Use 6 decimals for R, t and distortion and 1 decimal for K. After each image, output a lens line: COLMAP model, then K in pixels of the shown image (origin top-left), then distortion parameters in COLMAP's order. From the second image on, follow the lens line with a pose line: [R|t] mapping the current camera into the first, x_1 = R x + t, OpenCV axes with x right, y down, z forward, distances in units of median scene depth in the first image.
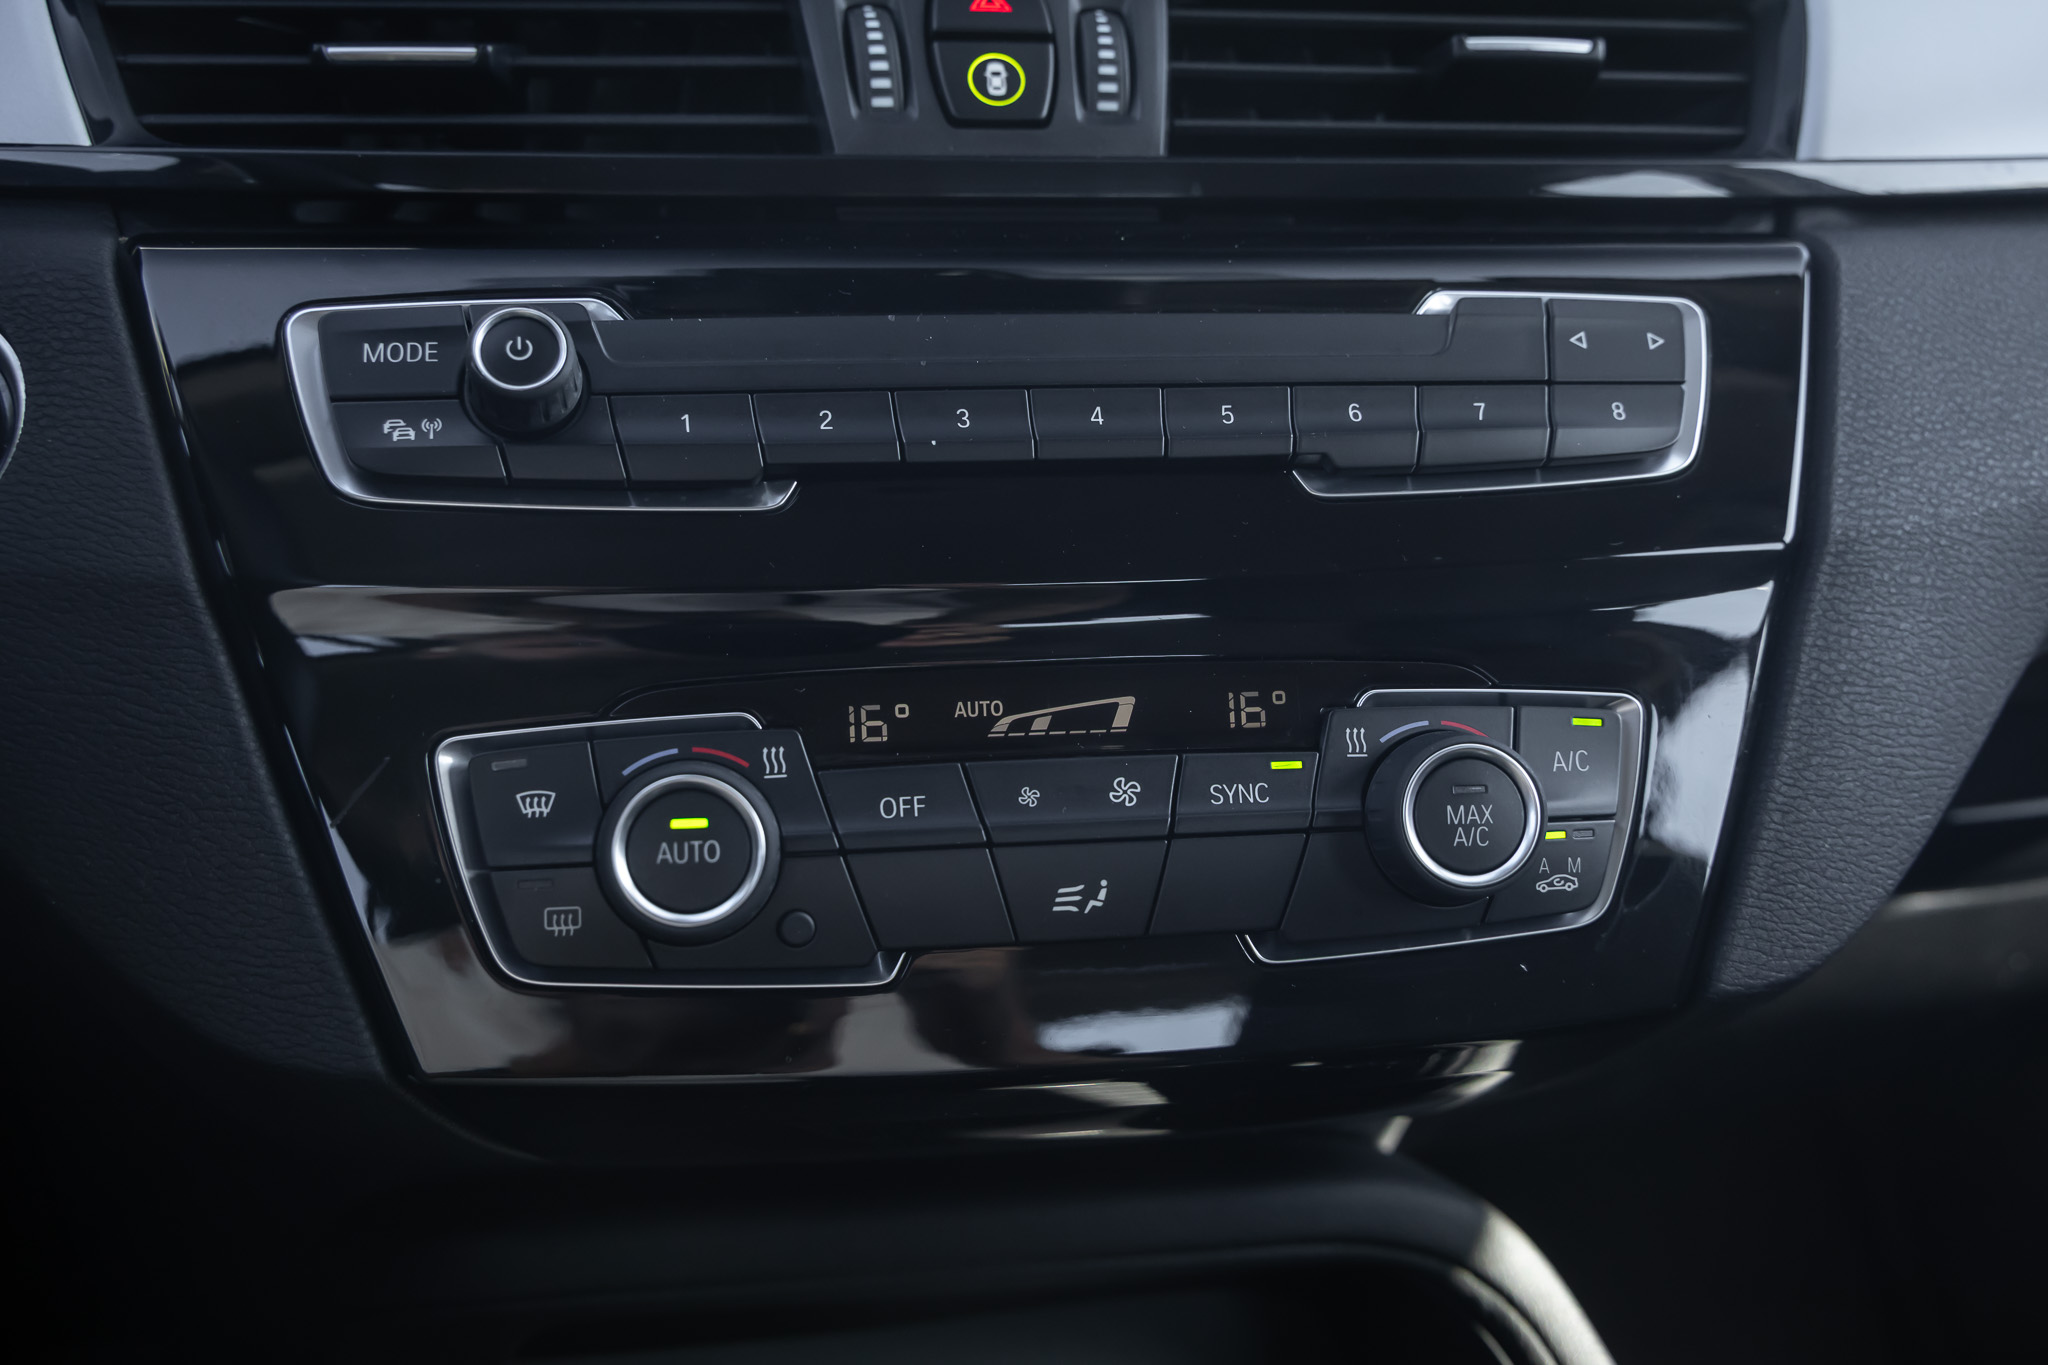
lens RADIAL K [[2242.0, 0, 1061.3], [0, 2242.0, 682.2], [0, 0, 1]] dist [0.013781, 0.019230]
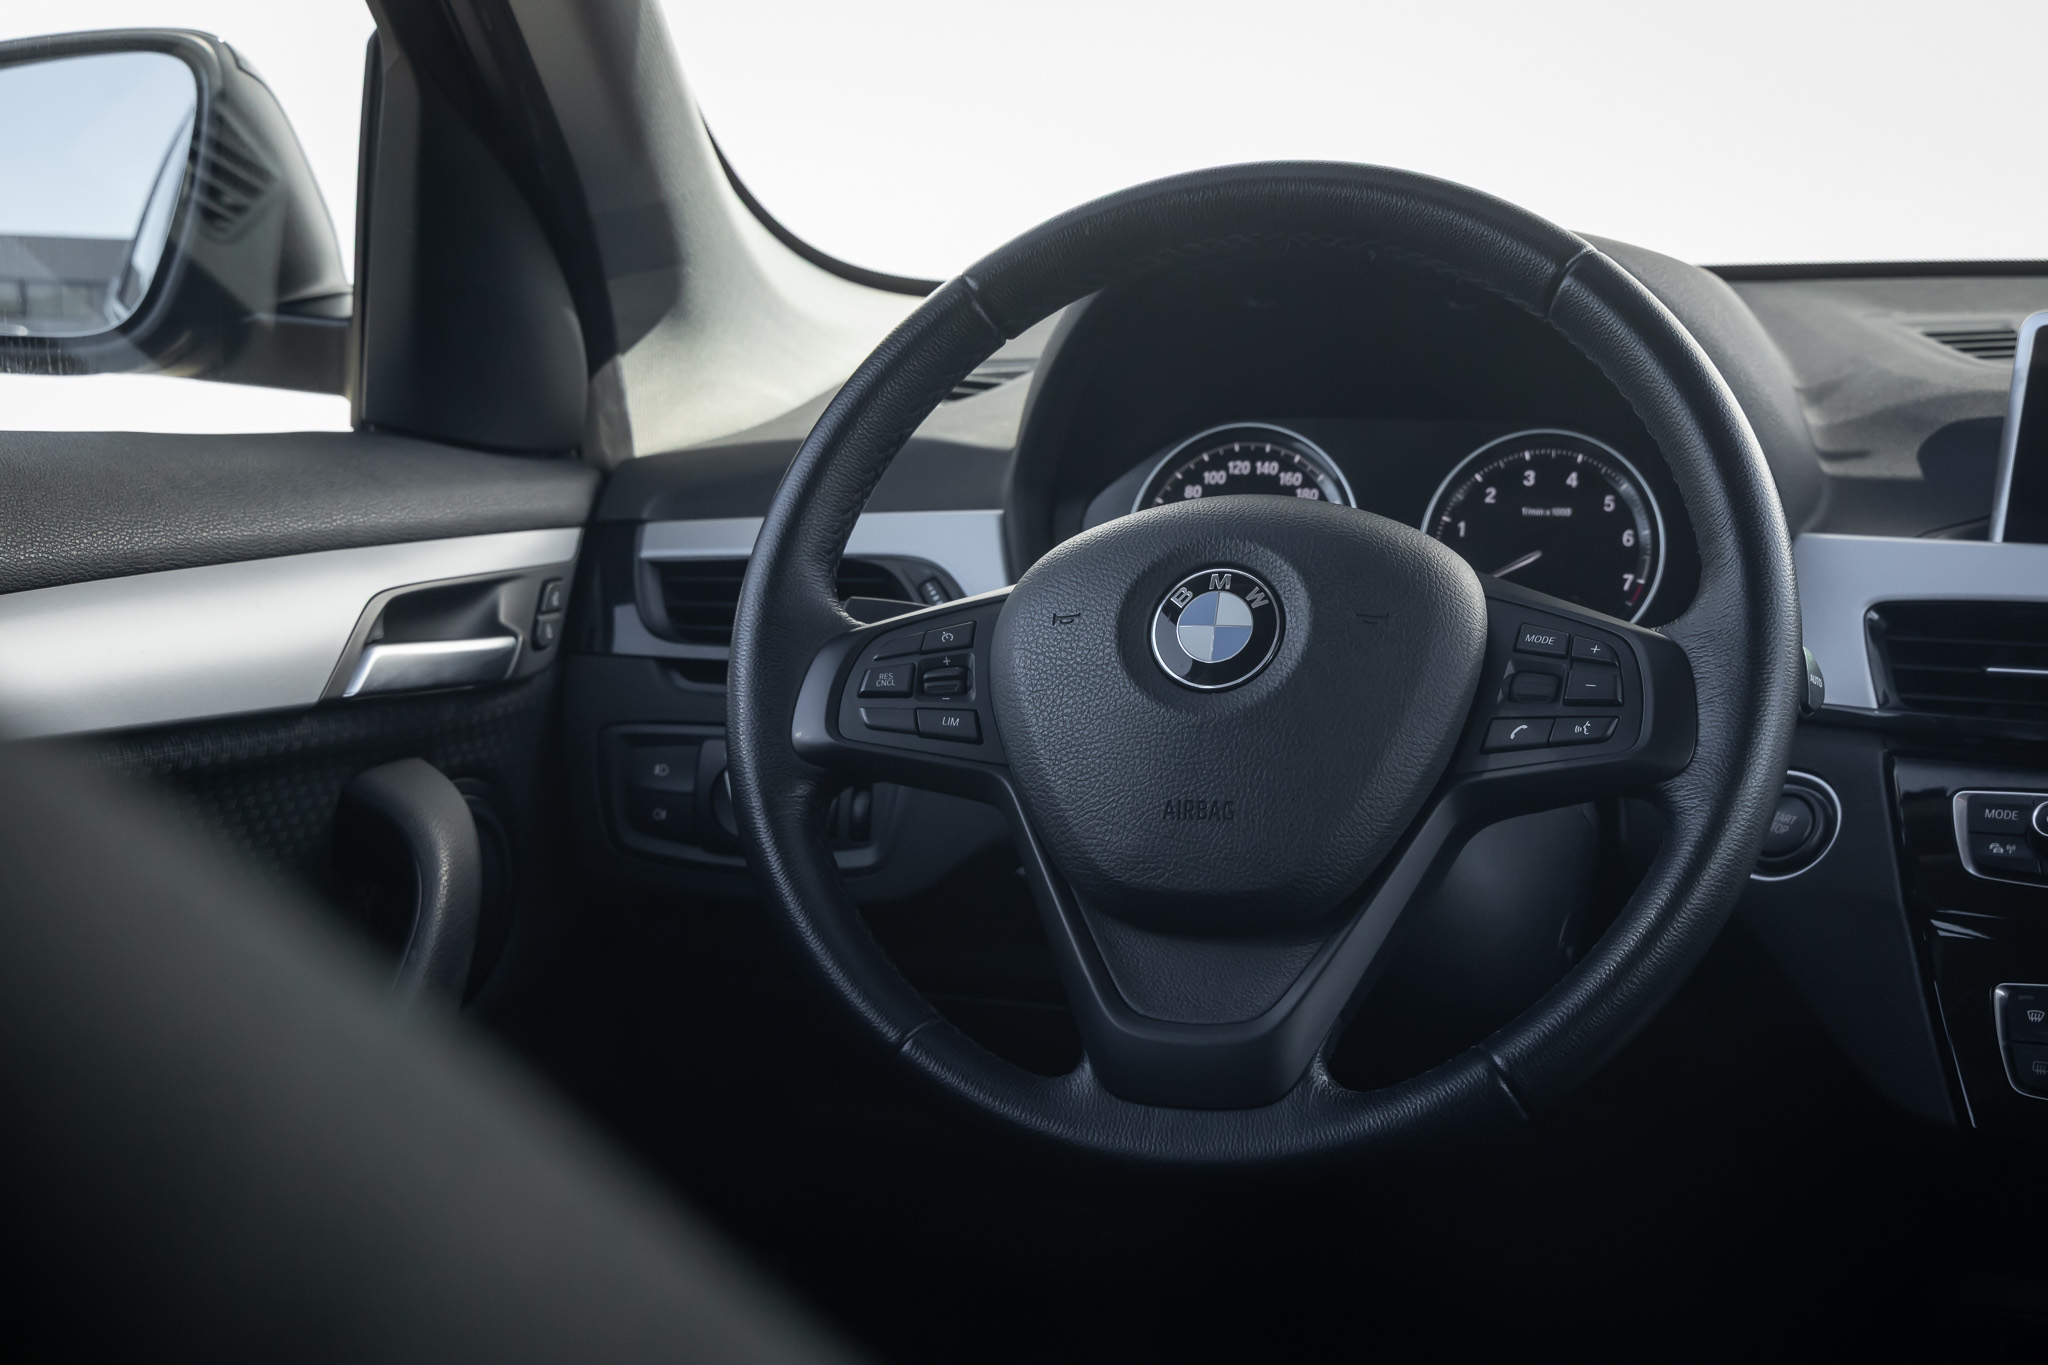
lens RADIAL K [[3116.8, 0, 1024.0], [0, 3116.8, 682.5], [0, 0, 1]] dist [0.024067, 0.041181]
pose [[0.817452, 0.071168, -0.571584, 0.700689], [-0.154982, 0.982918, -0.099265, 0.190672], [0.554755, 0.169730, 0.814517, -2.164903]]
